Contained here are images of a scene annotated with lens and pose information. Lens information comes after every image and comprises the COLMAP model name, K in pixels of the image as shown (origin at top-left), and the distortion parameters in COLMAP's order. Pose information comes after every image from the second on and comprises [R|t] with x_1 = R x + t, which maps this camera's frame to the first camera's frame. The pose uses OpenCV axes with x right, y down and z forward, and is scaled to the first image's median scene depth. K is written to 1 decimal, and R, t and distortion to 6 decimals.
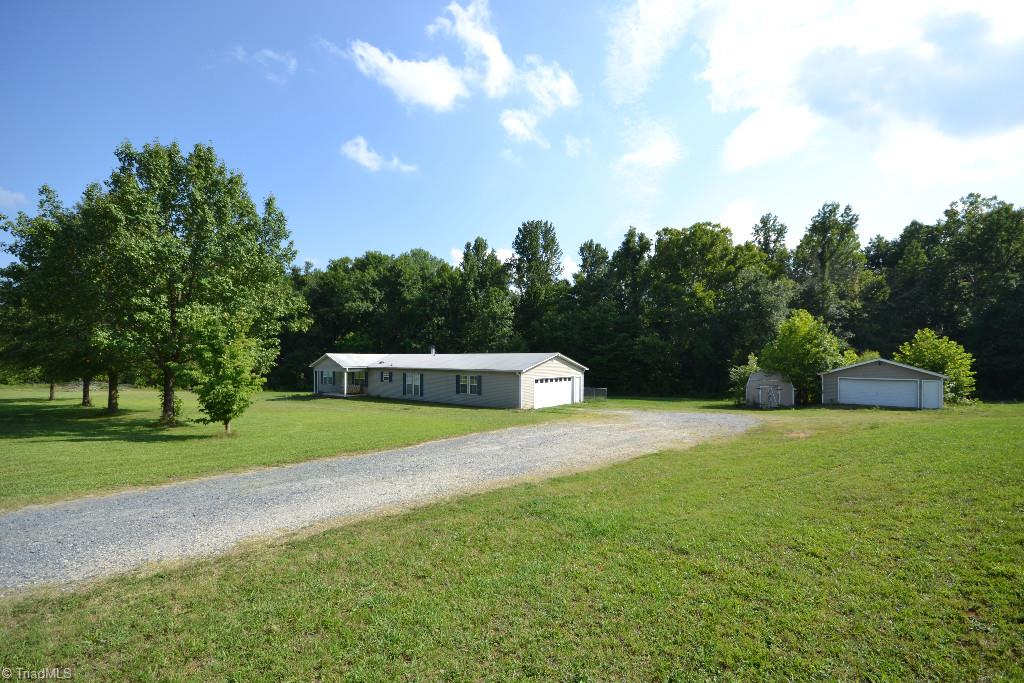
lens RADIAL K [[454.7, 0, 504.6], [0, 454.7, 352.2], [0, 0, 1]] dist [0.003443, -0.005891]
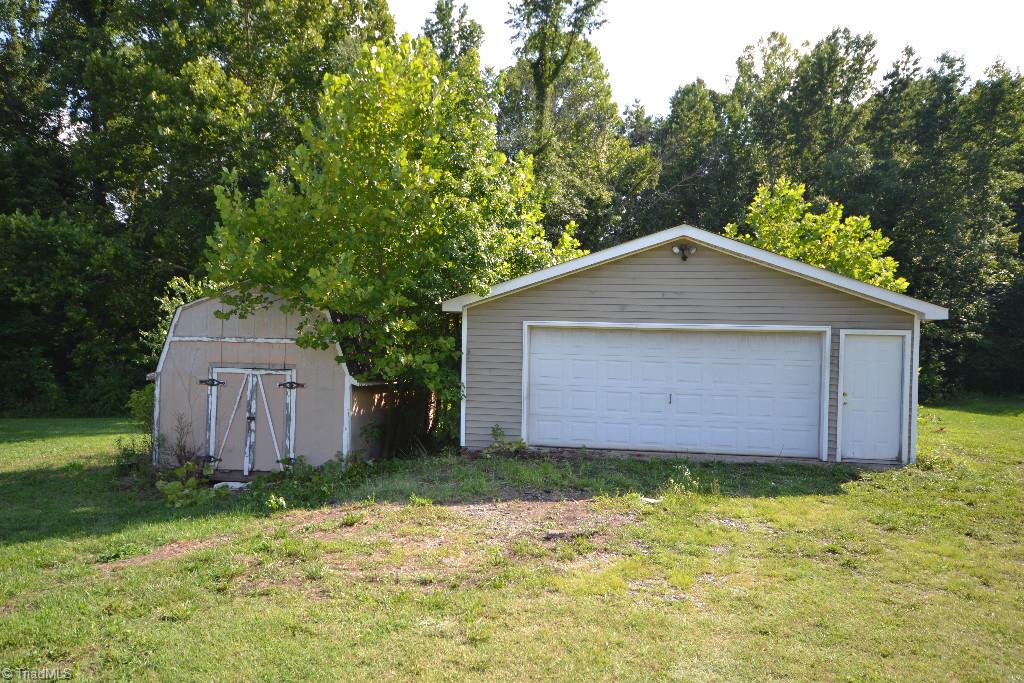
lens RADIAL K [[742.5, 0, 509.4], [0, 742.5, 343.1], [0, 0, 1]] dist [0.005818, 0.001244]
pose [[0.859097, 0.017236, 0.511523, 0.360776], [-0.024218, 0.999682, 0.006990, 0.041046], [-0.511240, -0.018393, 0.859241, 0.463360]]
